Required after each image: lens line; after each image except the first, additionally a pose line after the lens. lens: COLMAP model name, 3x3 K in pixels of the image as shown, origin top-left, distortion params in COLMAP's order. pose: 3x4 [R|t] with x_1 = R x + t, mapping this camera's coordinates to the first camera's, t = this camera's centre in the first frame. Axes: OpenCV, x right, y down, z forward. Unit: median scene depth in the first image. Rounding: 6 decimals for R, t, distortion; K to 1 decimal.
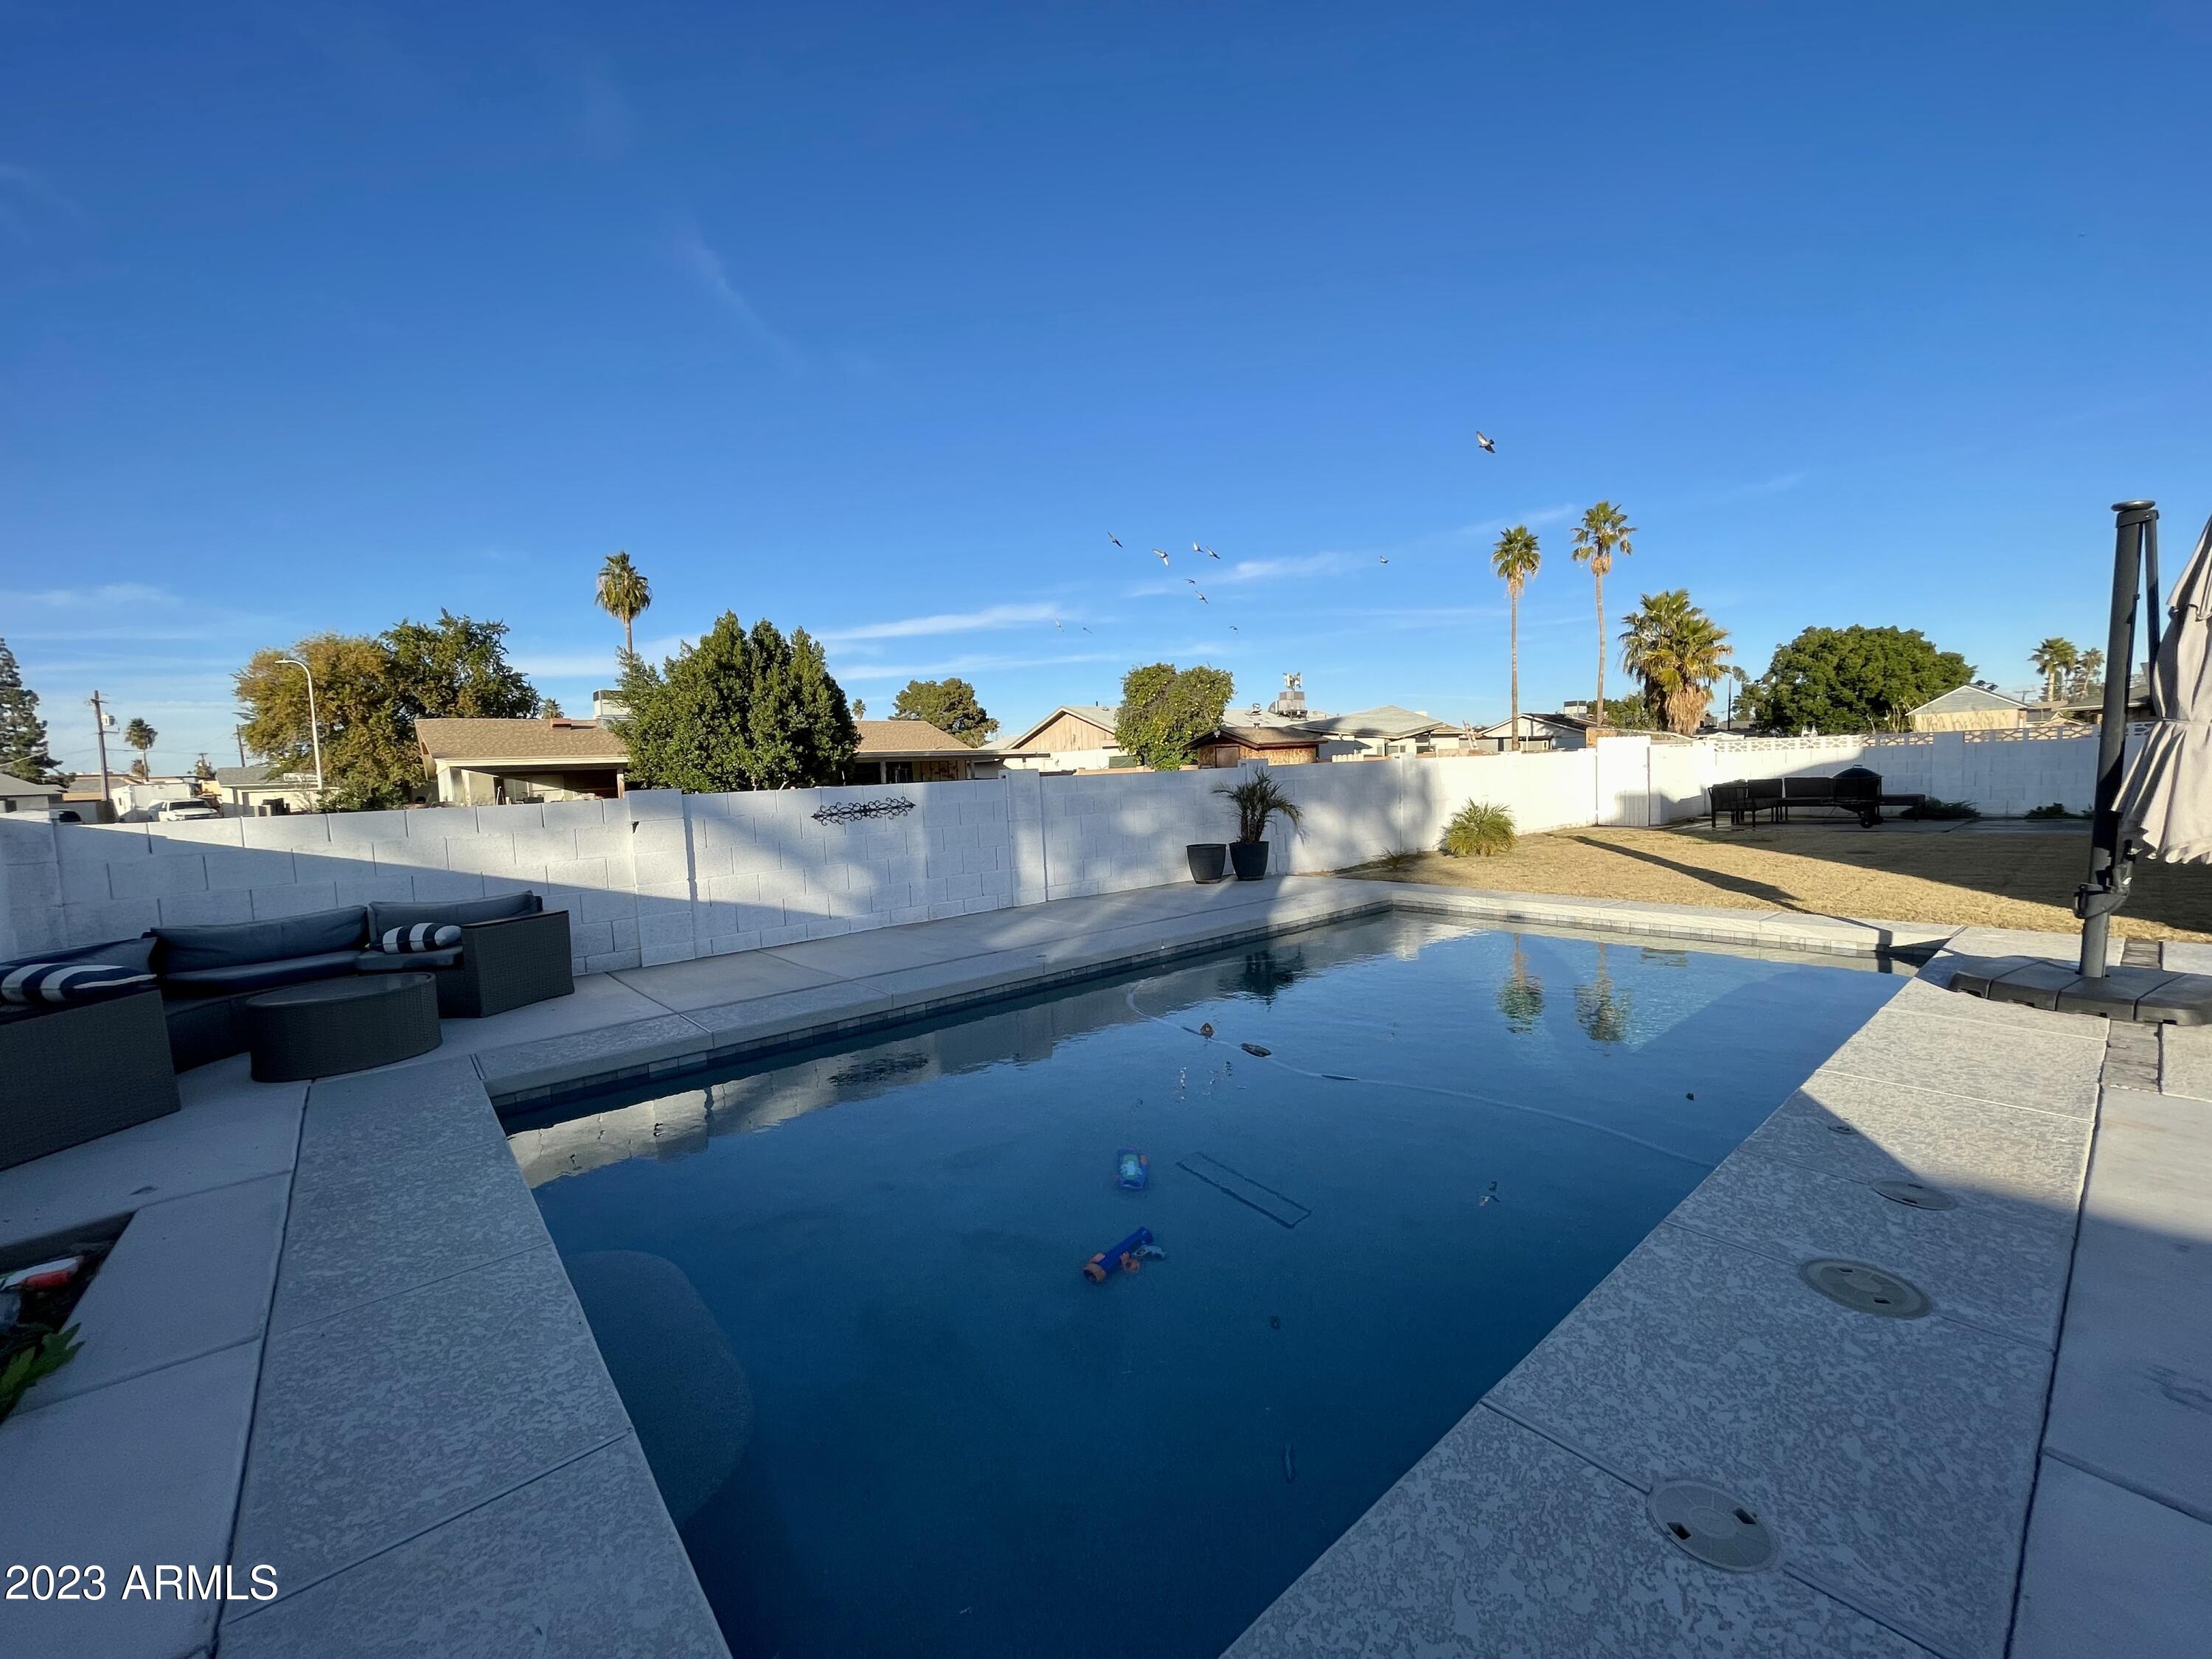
lens RADIAL K [[890.3, 0, 1115.4], [0, 890.3, 837.4], [0, 0, 1]] dist [-0.004397, 0.002379]
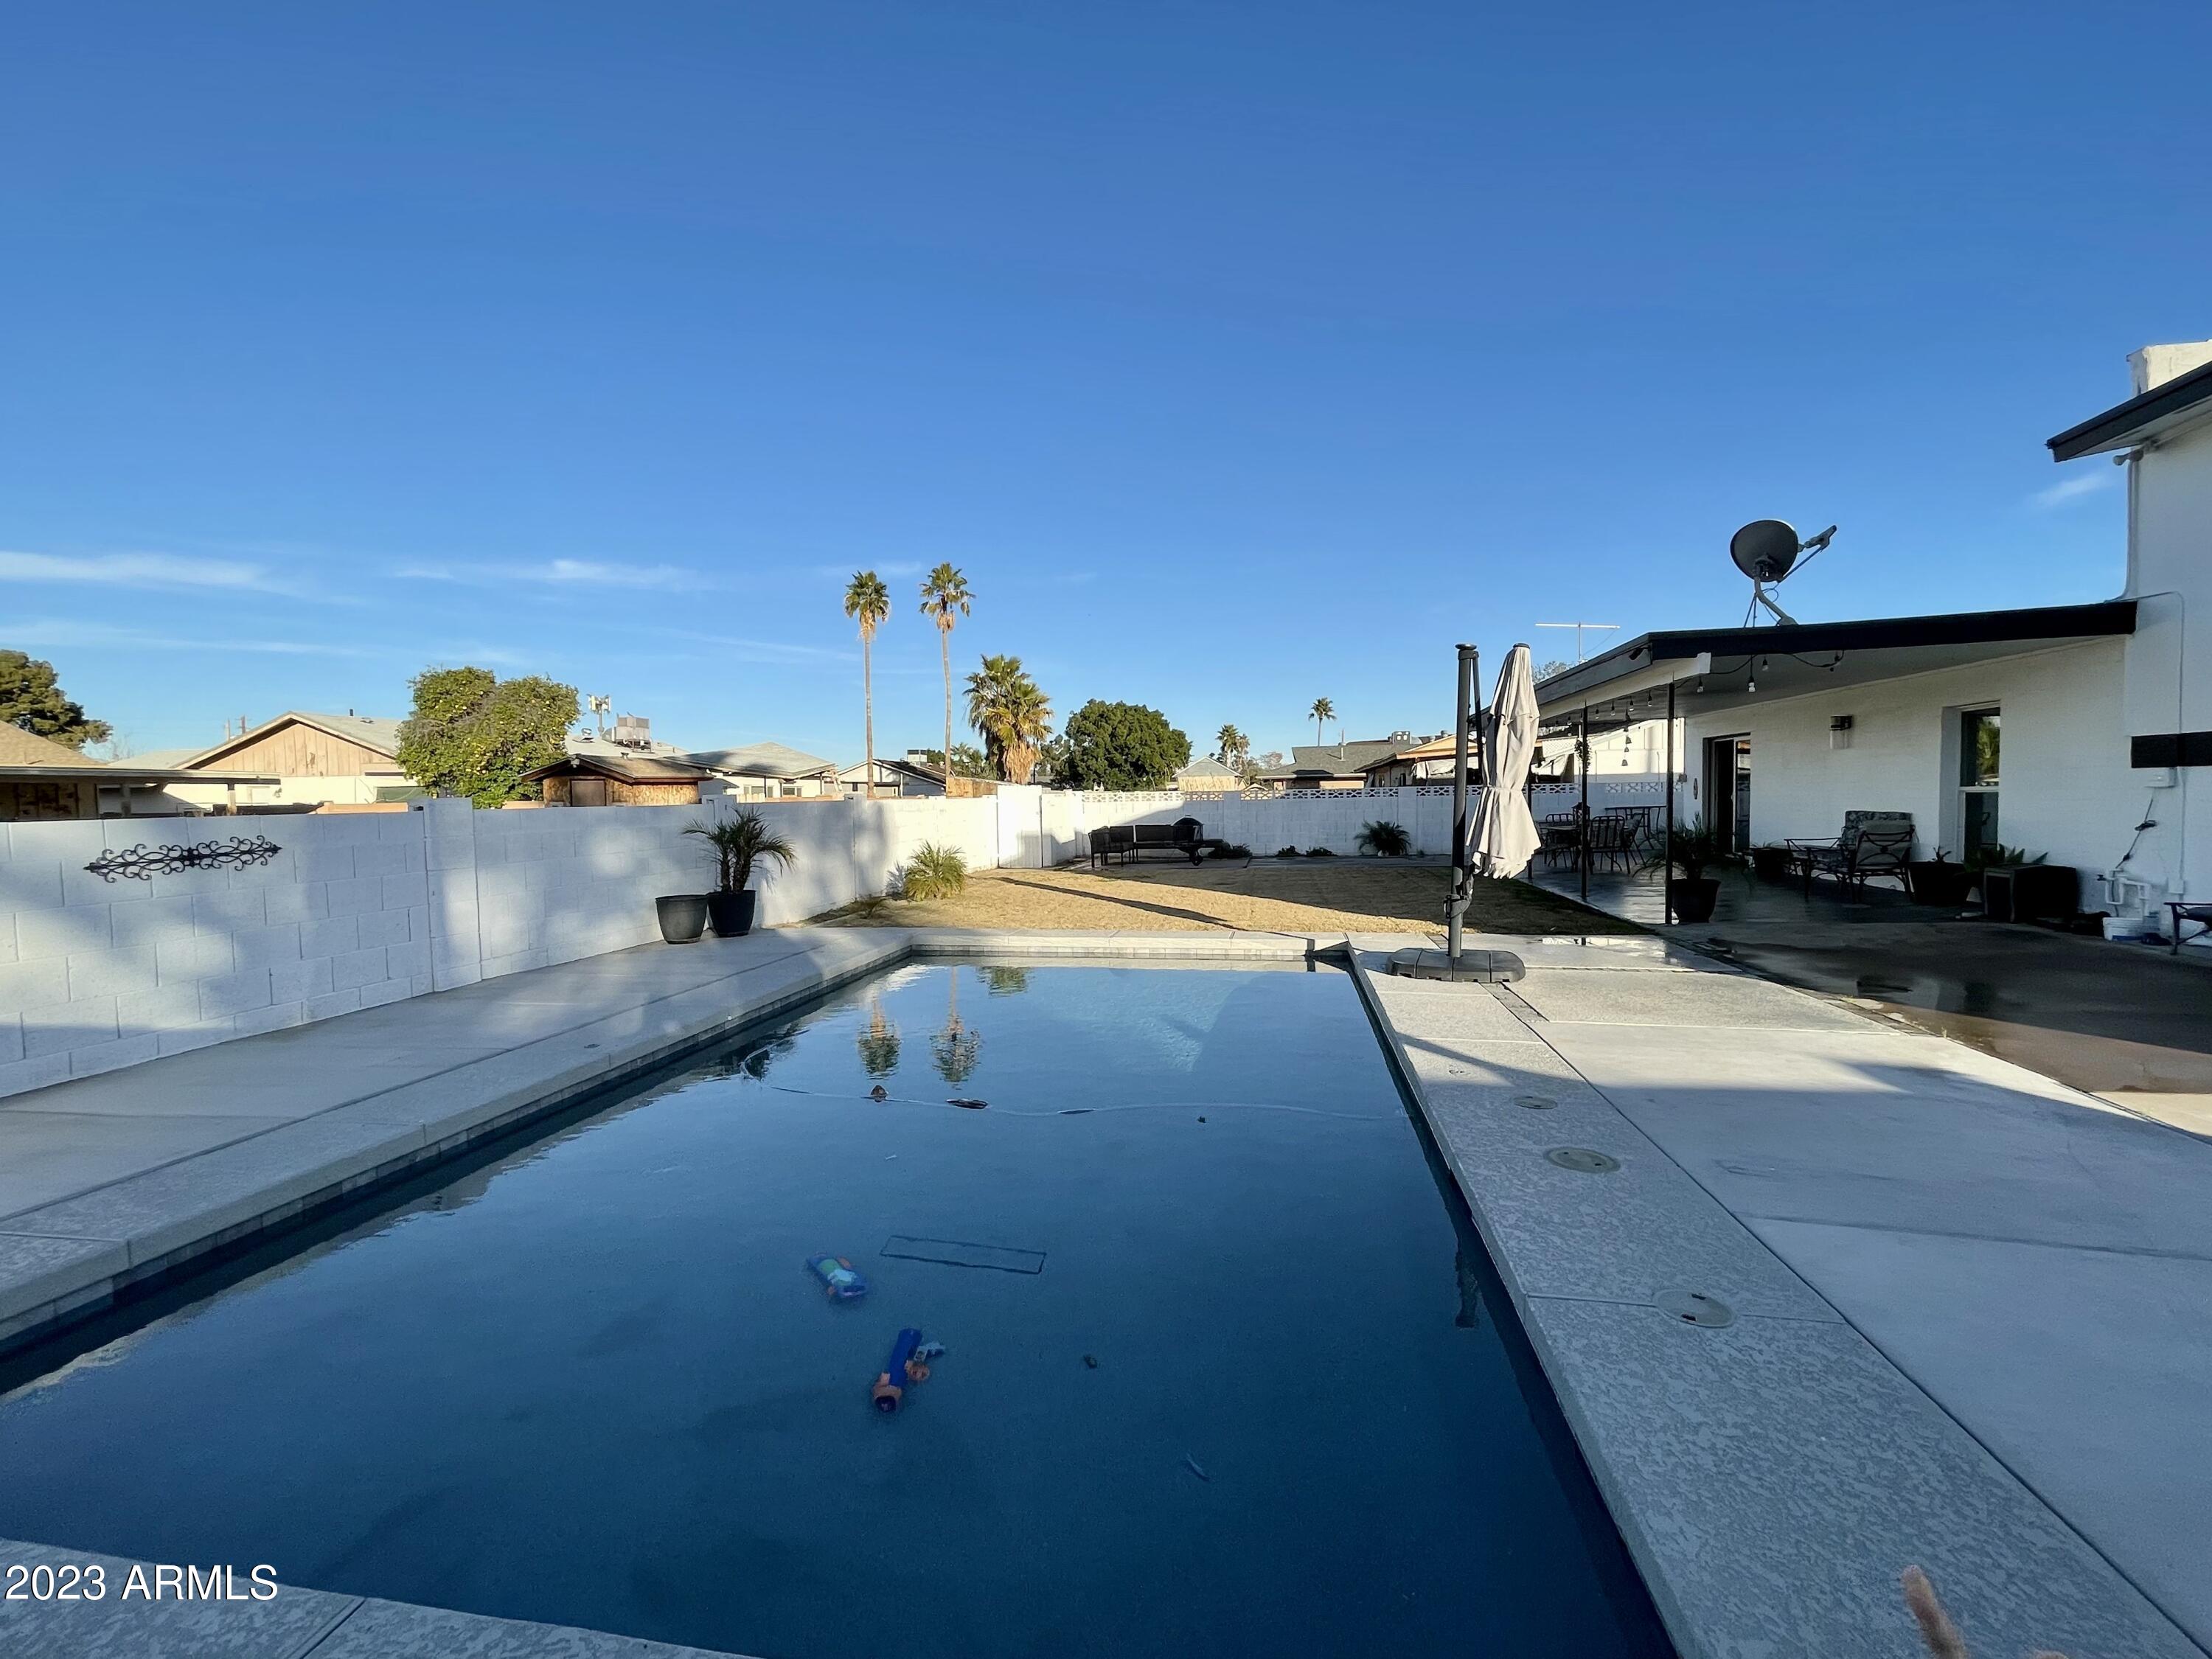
lens RADIAL K [[970.6, 0, 1106.0], [0, 970.6, 831.1], [0, 0, 1]] dist [-0.000154, -0.000260]
pose [[0.769508, 0.007178, 0.638597, -0.108548], [0.030339, 0.998397, -0.047781, 0.001995], [-0.637917, 0.056142, 0.768056, 0.032155]]
